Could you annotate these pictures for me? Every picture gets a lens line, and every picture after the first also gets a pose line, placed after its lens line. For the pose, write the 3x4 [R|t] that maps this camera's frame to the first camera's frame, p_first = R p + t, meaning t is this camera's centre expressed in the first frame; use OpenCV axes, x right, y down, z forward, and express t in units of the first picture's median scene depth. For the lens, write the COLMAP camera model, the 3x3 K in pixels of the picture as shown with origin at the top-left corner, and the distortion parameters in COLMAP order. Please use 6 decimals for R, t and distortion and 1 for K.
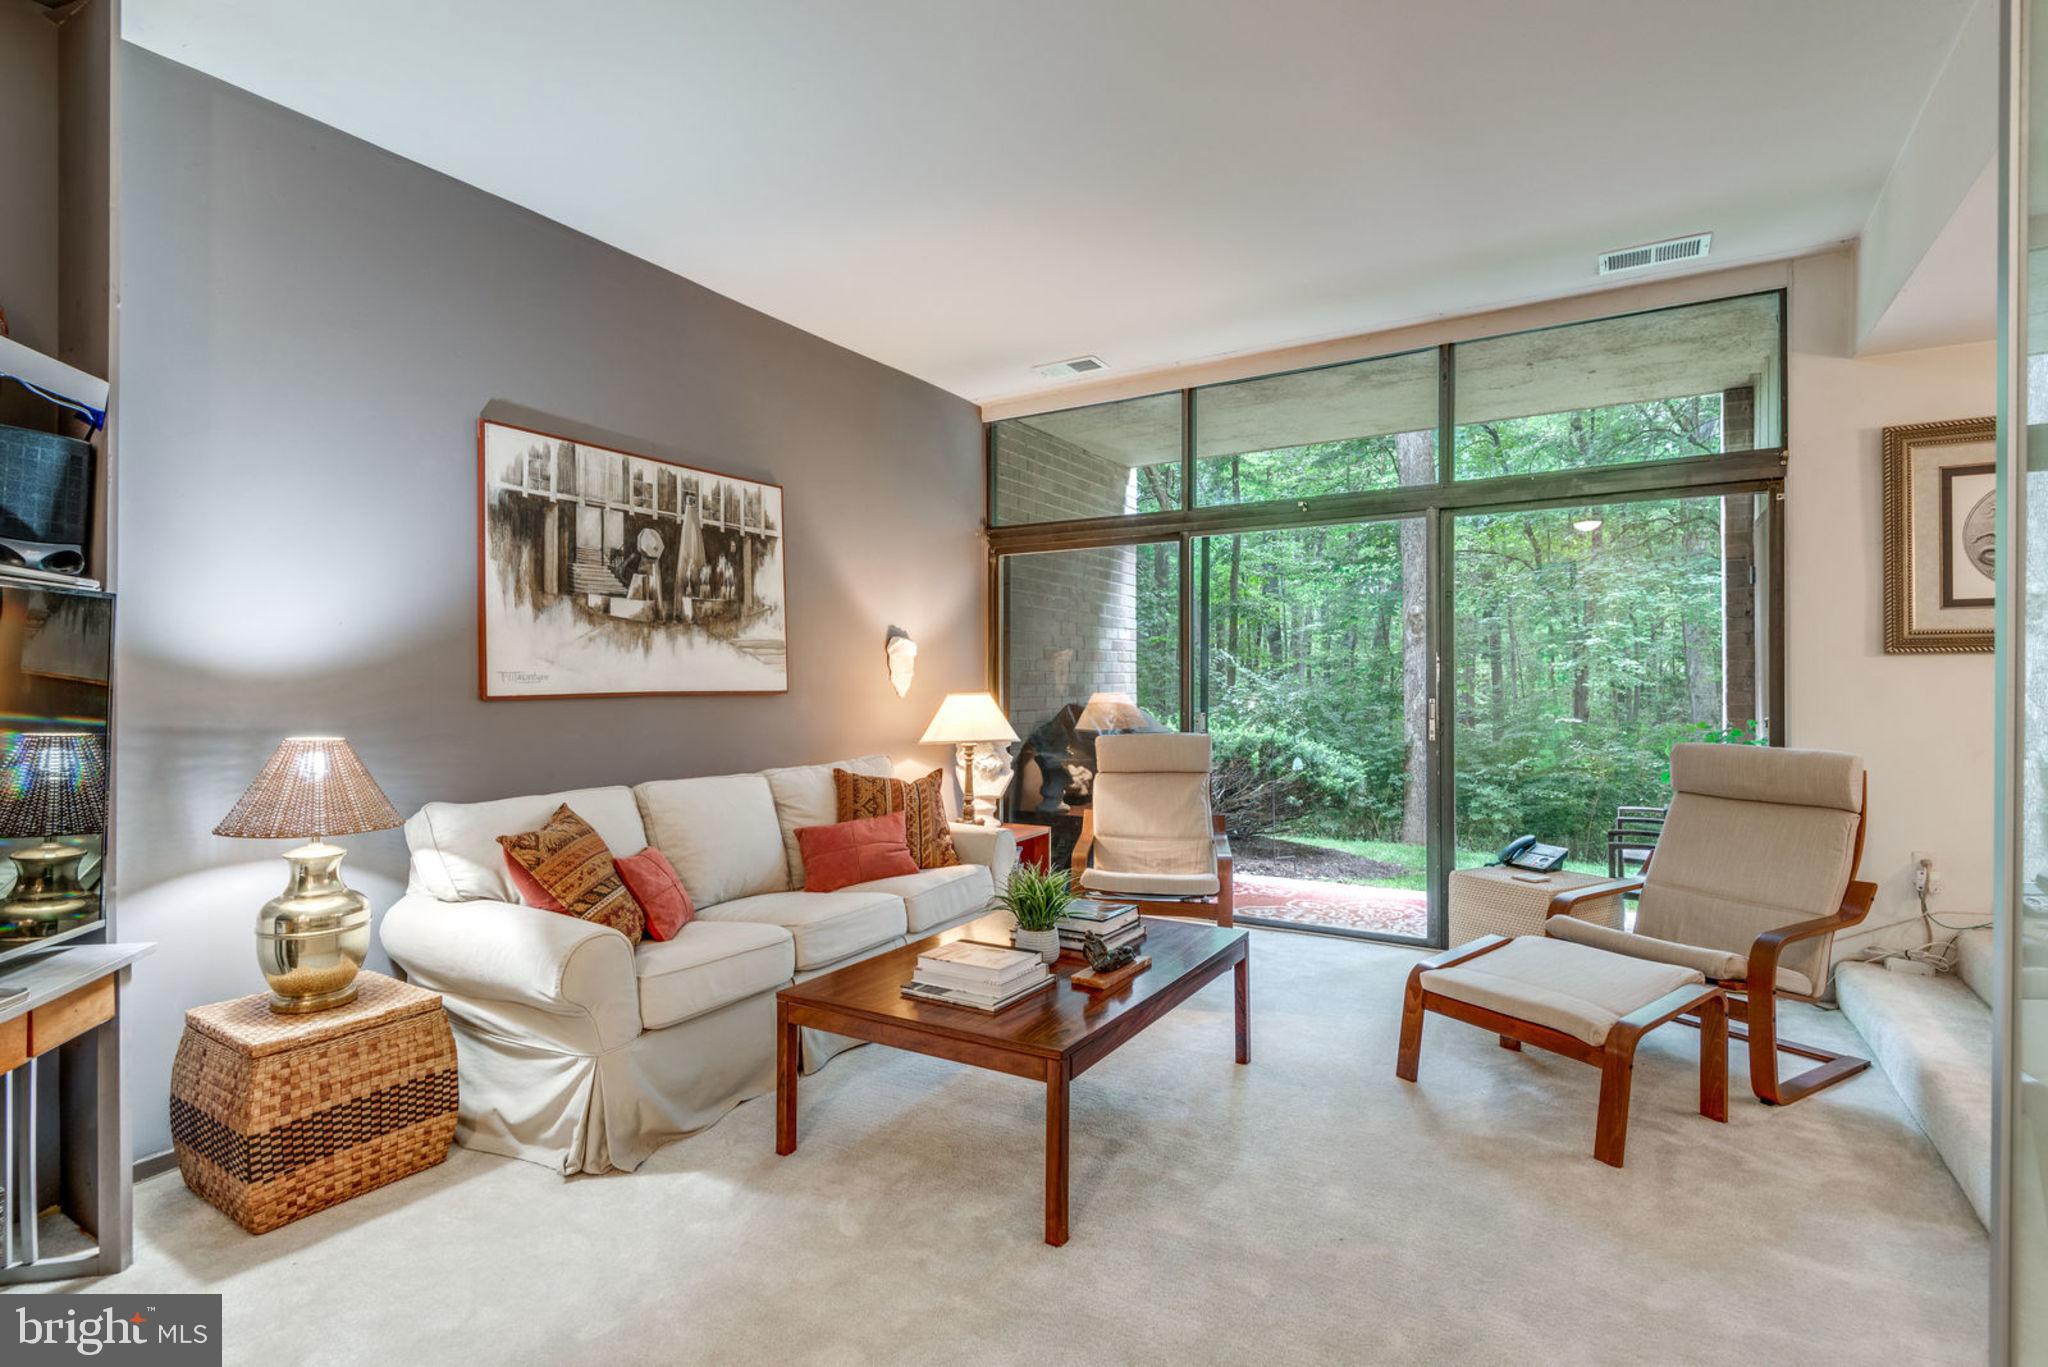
lens RADIAL K [[1016.3, 0, 1014.0], [0, 1016.3, 674.1], [0, 0, 1]] dist [0.019630, -0.019157]
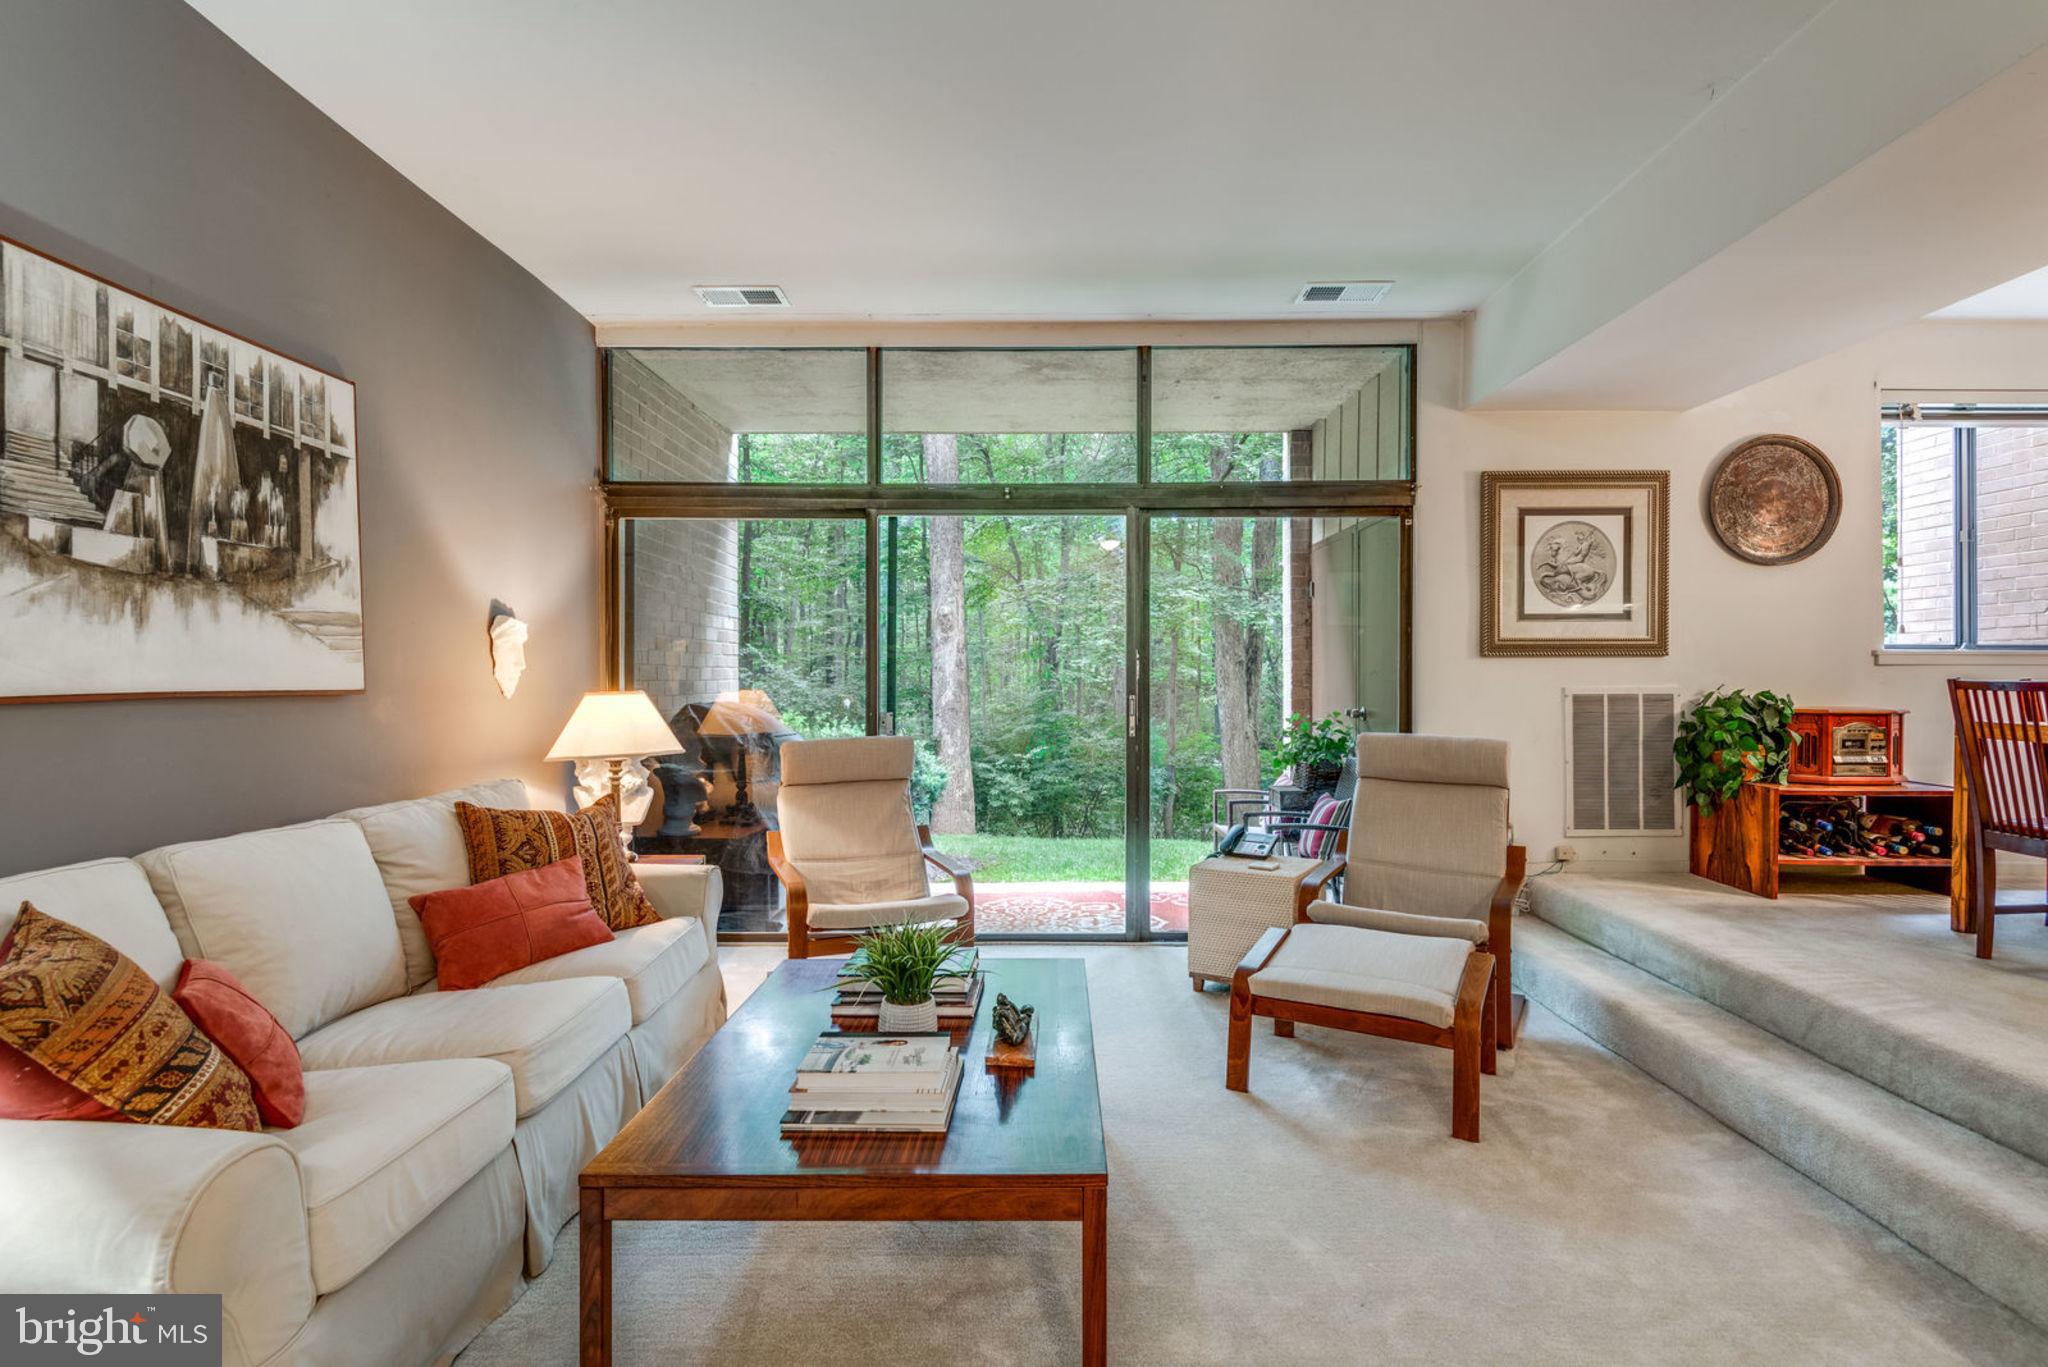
lens RADIAL K [[1016.3, 0, 1065.9], [0, 1016.3, 676.3], [0, 0, 1]] dist [0.019630, -0.019157]
pose [[0.852520, 0.003676, 0.522681, -0.200214], [-0.006716, 0.999970, 0.003922, 0.002092], [-0.522651, -0.006854, 0.852519, 0.206145]]
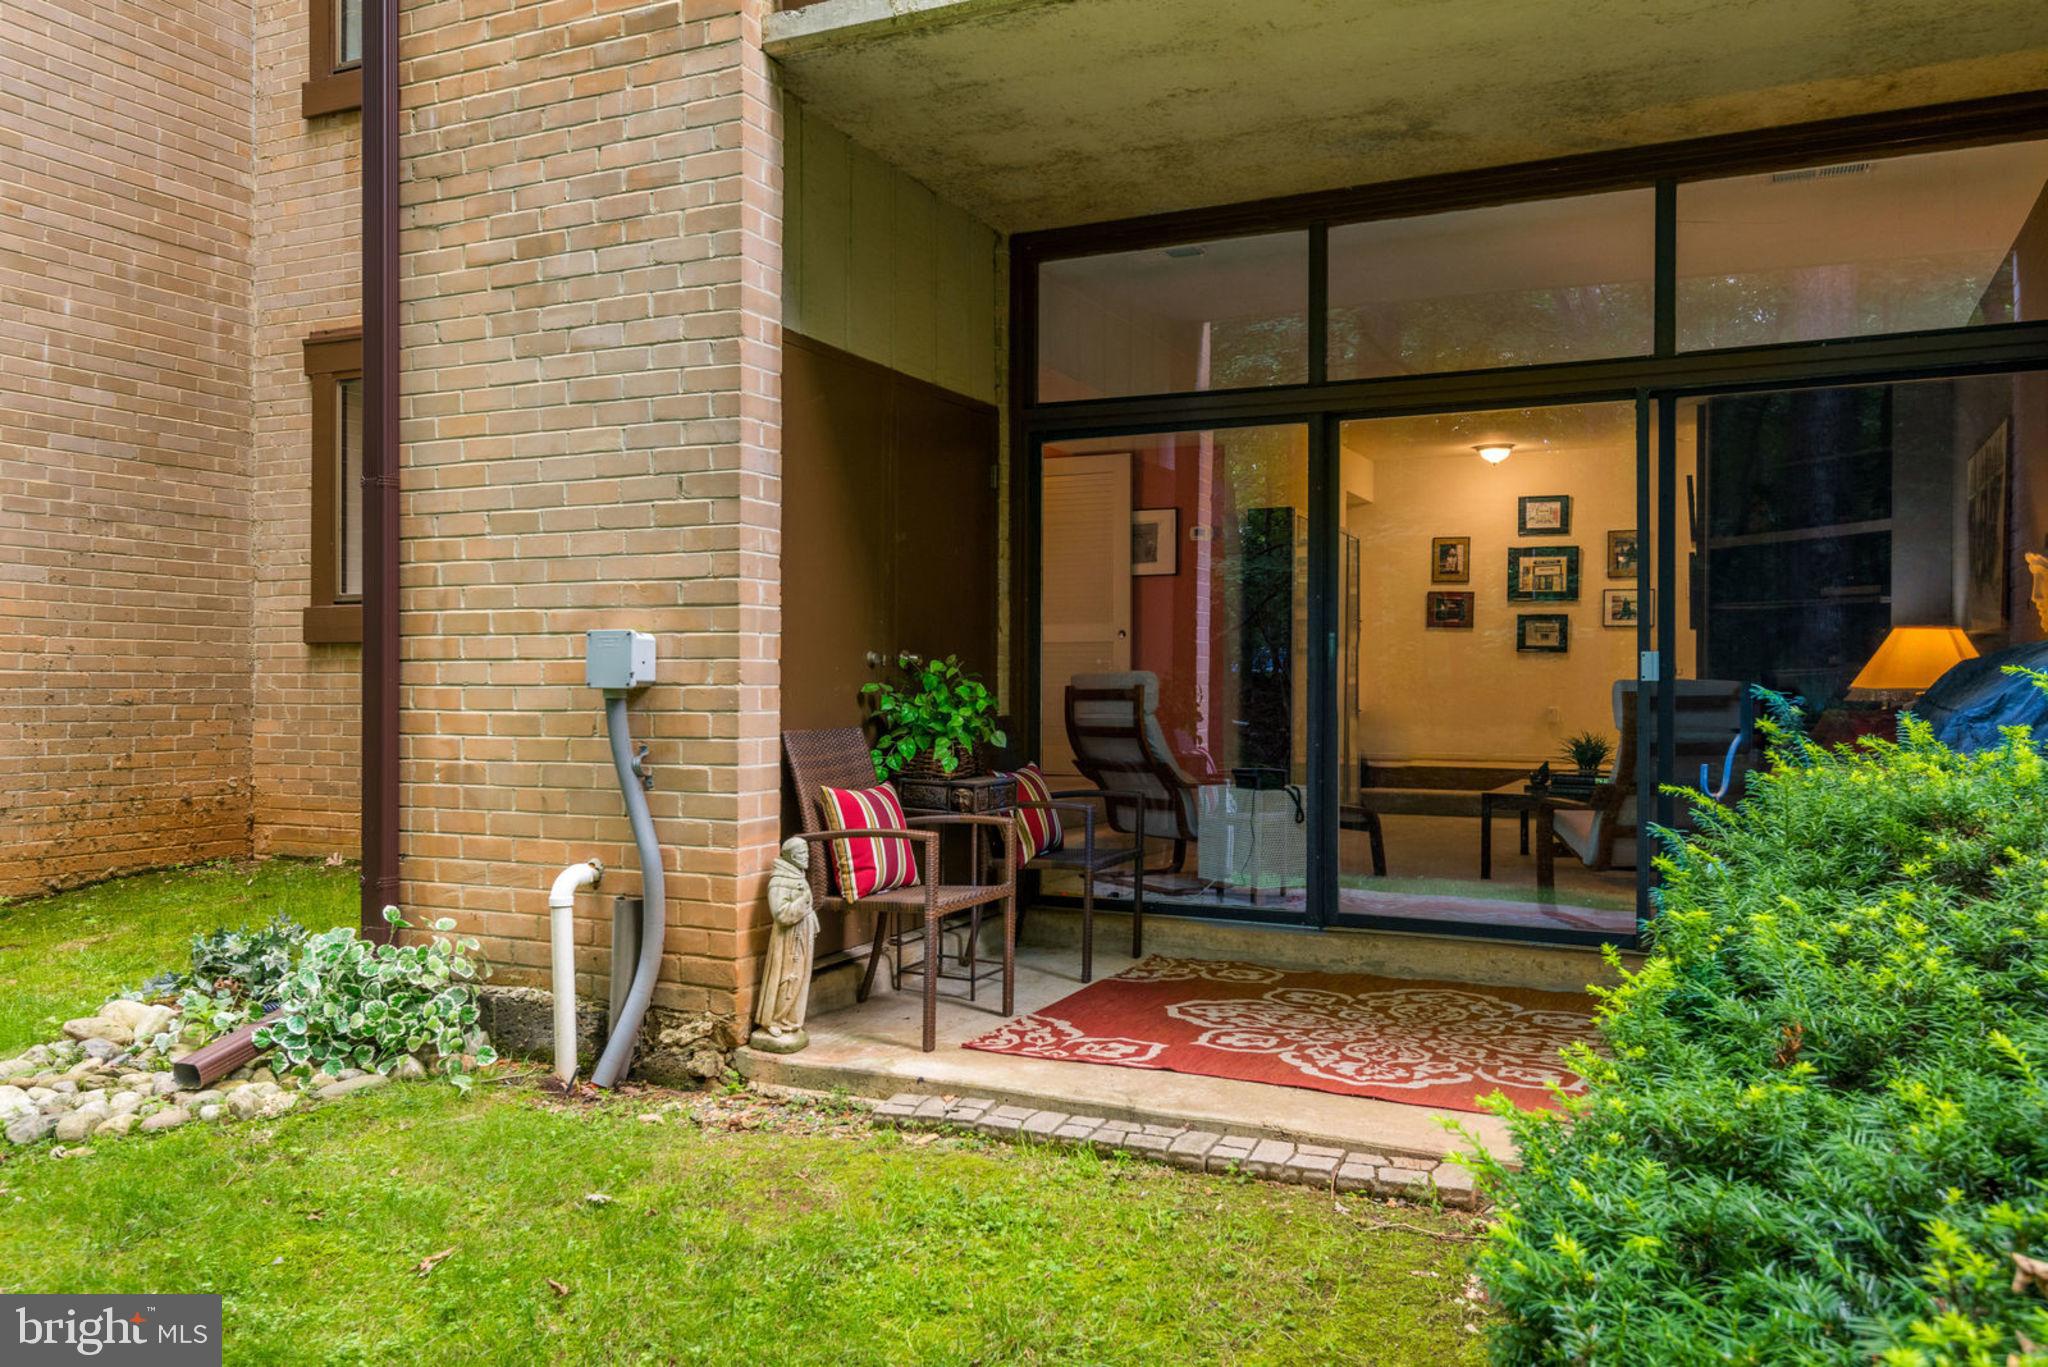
lens RADIAL K [[1587.9, 0, 1021.4], [0, 1587.9, 683.1], [0, 0, 1]] dist [-0.001420, -0.000125]
pose [[-0.995100, -0.000542, -0.098870, 0.956672], [0.000553, 0.999939, -0.011046, 0.090387], [0.098870, -0.011046, -0.995039, 2.725062]]
